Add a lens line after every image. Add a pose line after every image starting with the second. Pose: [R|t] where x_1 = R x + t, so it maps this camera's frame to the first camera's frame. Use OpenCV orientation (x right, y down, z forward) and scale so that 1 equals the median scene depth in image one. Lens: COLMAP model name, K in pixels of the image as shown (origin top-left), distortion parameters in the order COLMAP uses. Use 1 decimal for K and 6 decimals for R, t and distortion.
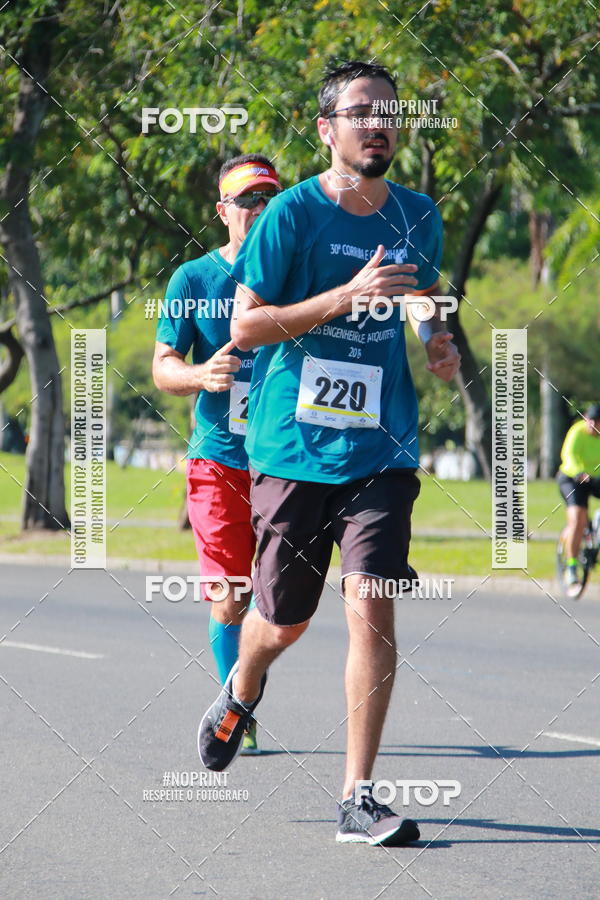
lens RADIAL K [[6316.8, 0, 284.2], [0, 6316.8, 452.7], [0, 0, 1]] dist [2.836150, 0.000000]
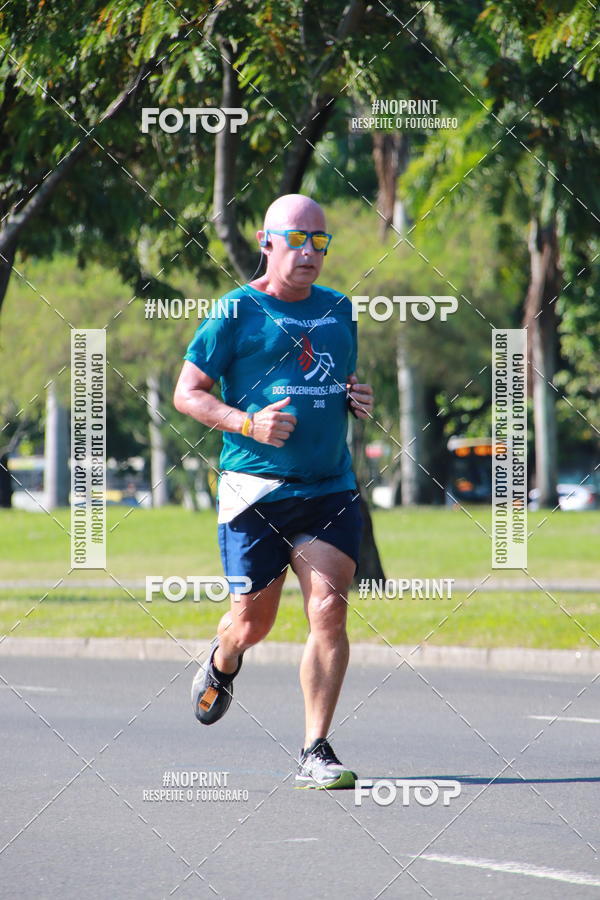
lens RADIAL K [[6316.8, 0, 226.4], [0, 6316.8, 480.9], [0, 0, 1]] dist [2.836150, 0.000000]
pose [[0.999344, -0.034442, 0.011167, 0.012530], [0.034429, 0.999406, 0.001415, -0.000307], [-0.011209, -0.001030, 0.999937, 0.278957]]
